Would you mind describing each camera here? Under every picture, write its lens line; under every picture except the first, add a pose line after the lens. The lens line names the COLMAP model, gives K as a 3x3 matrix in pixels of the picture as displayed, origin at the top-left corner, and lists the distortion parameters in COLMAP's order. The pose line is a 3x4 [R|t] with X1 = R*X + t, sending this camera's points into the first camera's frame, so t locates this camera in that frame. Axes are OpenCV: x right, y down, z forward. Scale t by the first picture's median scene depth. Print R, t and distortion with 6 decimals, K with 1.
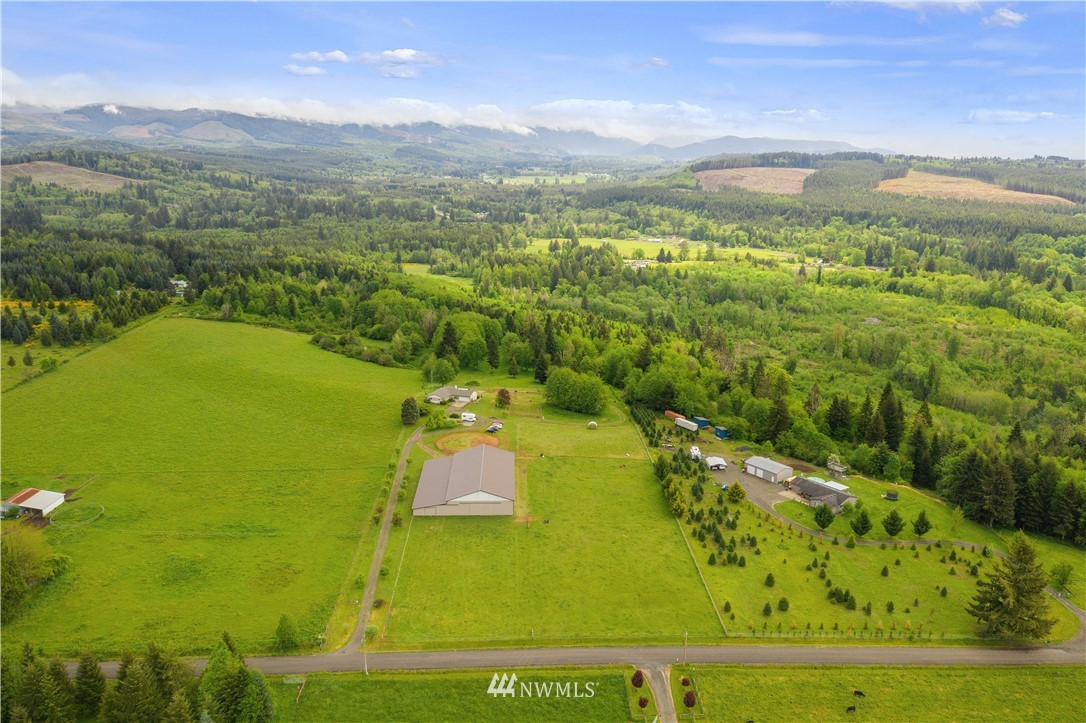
lens RADIAL K [[872.1, 0, 543.0], [0, 872.1, 361.5], [0, 0, 1]] dist [-0.009943, 0.000571]
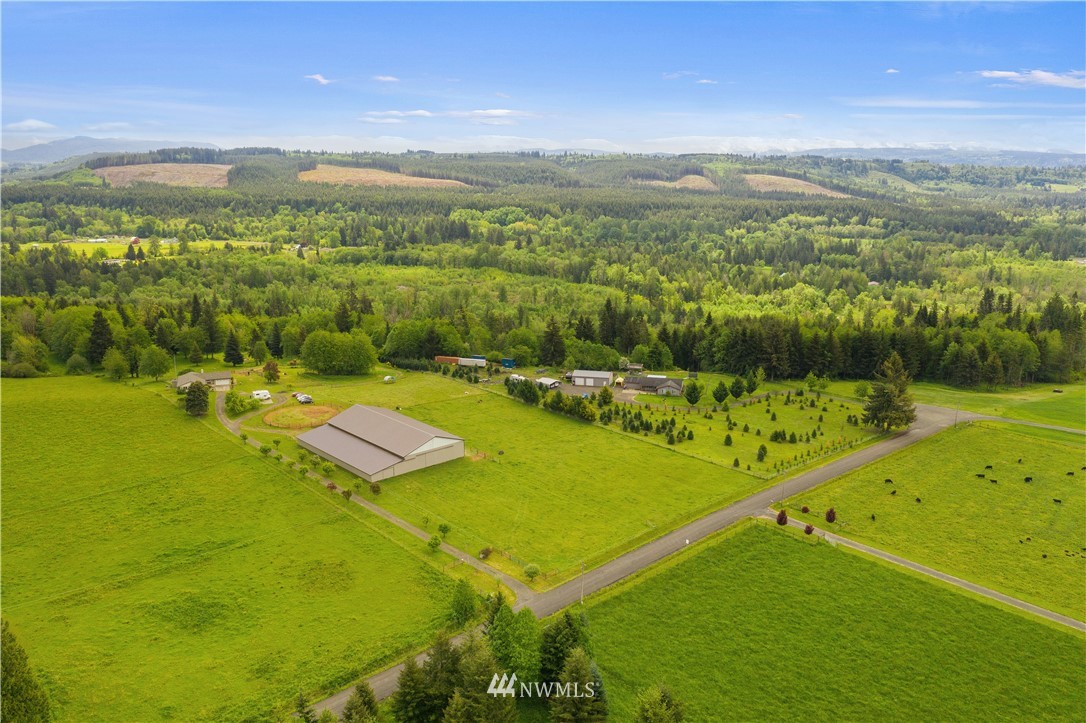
lens RADIAL K [[872.1, 0, 543.0], [0, 872.1, 361.5], [0, 0, 1]] dist [-0.009943, 0.000571]
pose [[0.754310, -0.156973, 0.637476, -0.163862], [0.161506, 0.985523, 0.051571, 0.012664], [-0.636343, 0.064056, 0.768742, 0.067516]]
